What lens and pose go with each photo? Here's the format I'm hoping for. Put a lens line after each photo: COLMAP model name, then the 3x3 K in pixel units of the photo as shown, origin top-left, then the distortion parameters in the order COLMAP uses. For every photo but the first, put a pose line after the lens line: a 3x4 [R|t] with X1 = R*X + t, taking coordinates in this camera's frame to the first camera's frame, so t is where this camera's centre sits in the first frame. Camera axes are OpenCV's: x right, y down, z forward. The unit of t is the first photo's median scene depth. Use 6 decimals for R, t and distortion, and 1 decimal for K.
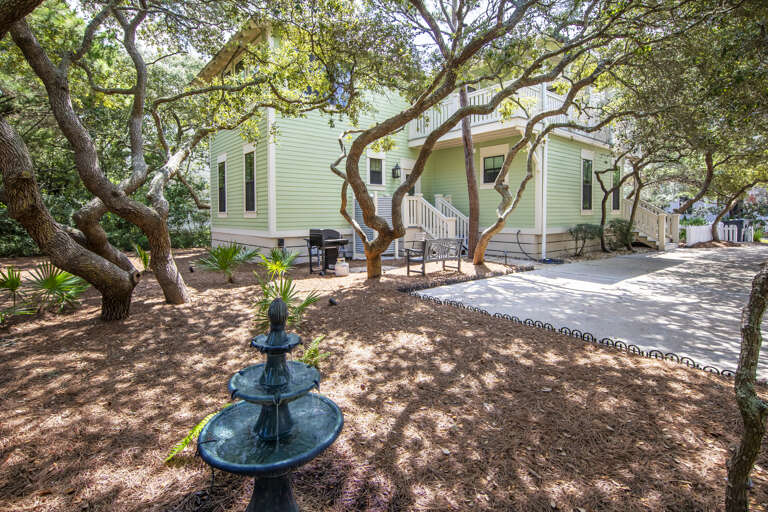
lens RADIAL K [[368.1, 0, 389.1], [0, 368.1, 208.3], [0, 0, 1]] dist [0.010657, -0.001415]
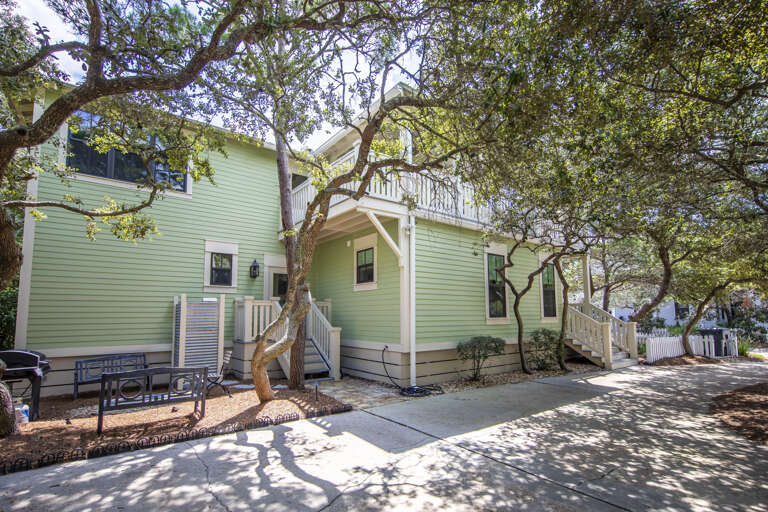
lens RADIAL K [[368.1, 0, 384.6], [0, 368.1, 258.8], [0, 0, 1]] dist [0.010657, -0.001415]
pose [[0.999592, -0.005505, -0.028035, 0.322497], [0.001459, 0.989820, -0.142319, -0.007820], [0.028533, 0.142220, 0.989424, 0.204120]]
